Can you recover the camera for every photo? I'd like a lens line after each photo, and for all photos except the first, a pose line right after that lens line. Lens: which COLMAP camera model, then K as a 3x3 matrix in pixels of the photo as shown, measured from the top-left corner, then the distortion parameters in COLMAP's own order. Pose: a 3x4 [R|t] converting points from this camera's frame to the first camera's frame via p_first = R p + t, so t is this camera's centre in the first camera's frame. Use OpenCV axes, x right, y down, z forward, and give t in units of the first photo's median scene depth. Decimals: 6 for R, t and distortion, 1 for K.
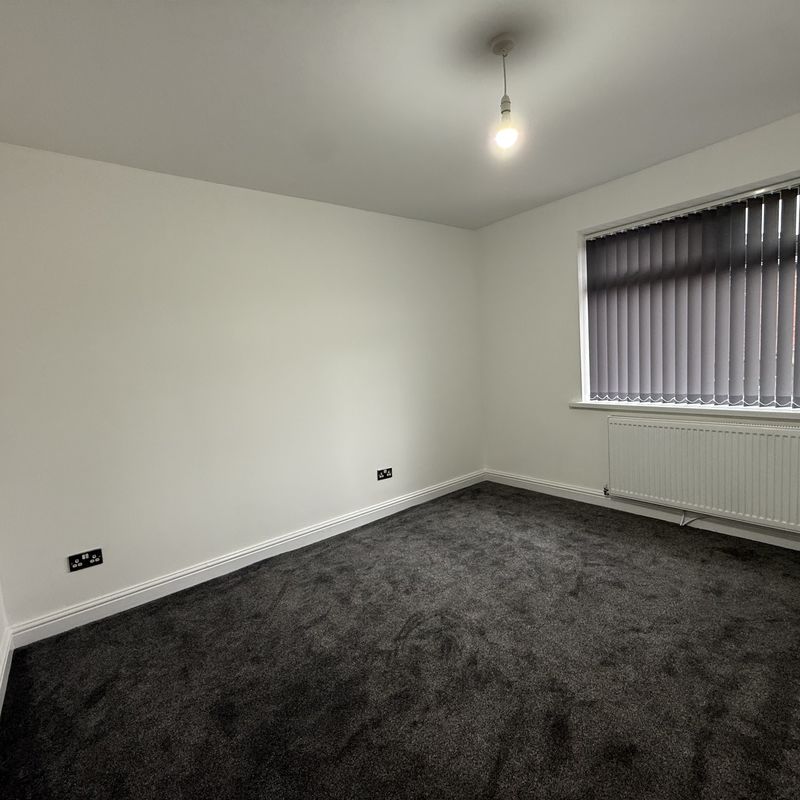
lens RADIAL K [[421.9, 0, 397.3], [0, 421.9, 402.5], [0, 0, 1]] dist [-0.001022, -0.001522]
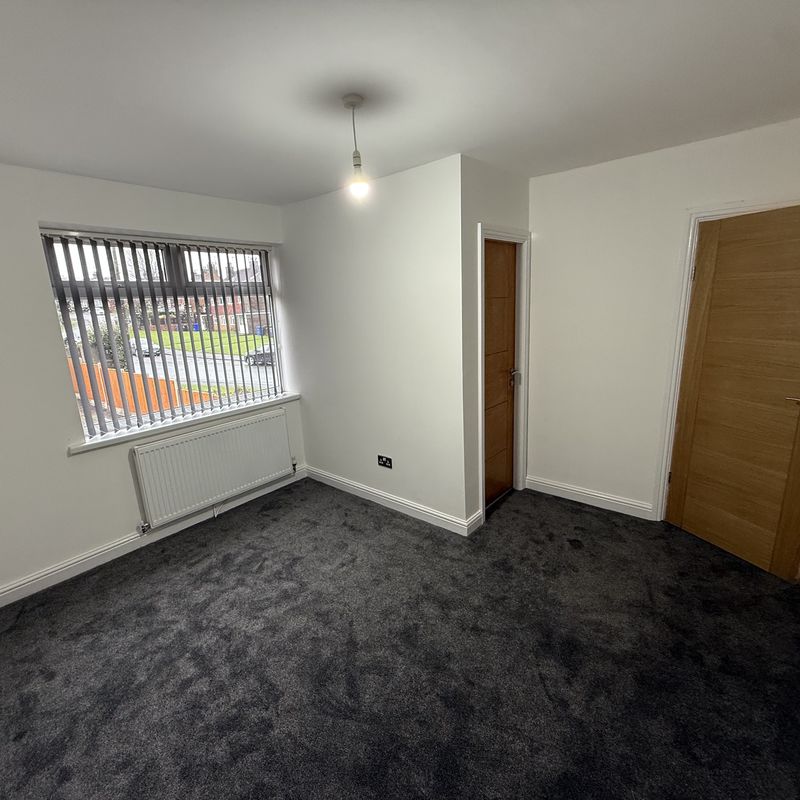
lens RADIAL K [[421.9, 0, 397.3], [0, 421.9, 402.5], [0, 0, 1]] dist [-0.001022, -0.001522]
pose [[-0.197853, -0.146795, 0.969178, -0.512404], [0.164849, 0.969658, 0.180521, -0.143179], [-0.966271, 0.195484, -0.167650, 0.655716]]
